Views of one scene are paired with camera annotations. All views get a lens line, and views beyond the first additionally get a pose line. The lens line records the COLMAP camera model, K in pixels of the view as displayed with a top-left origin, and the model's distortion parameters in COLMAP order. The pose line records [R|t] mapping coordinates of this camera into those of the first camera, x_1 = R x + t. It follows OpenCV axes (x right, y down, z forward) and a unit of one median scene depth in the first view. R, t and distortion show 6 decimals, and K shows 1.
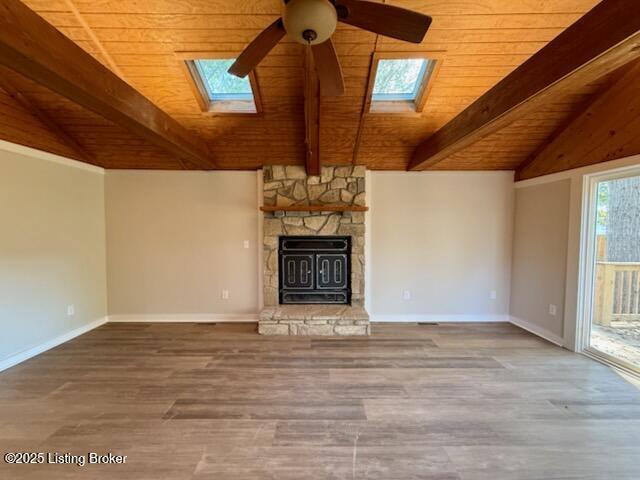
lens RADIAL K [[255.4, 0, 320.0], [0, 255.4, 240.0], [0, 0, 1]] dist [-0.002696, 0.000045]
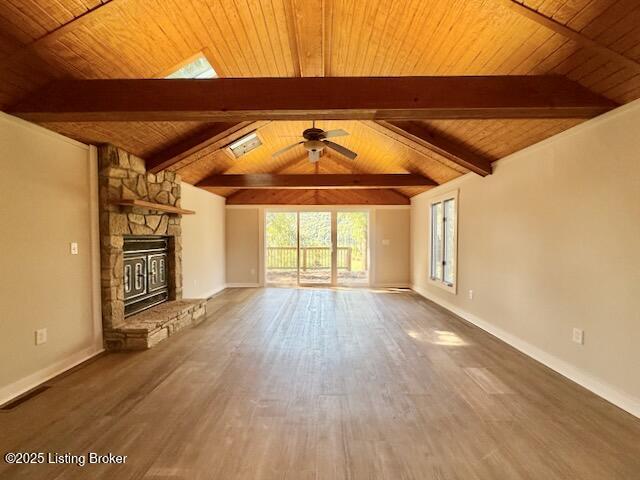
lens RADIAL K [[255.4, 0, 320.0], [0, 255.4, 240.0], [0, 0, 1]] dist [-0.002696, 0.000045]
pose [[0.027141, -0.014870, 0.999521, -0.971742], [0.054910, 0.998402, 0.013363, 0.022684], [-0.998122, 0.054521, 0.027914, 0.348139]]
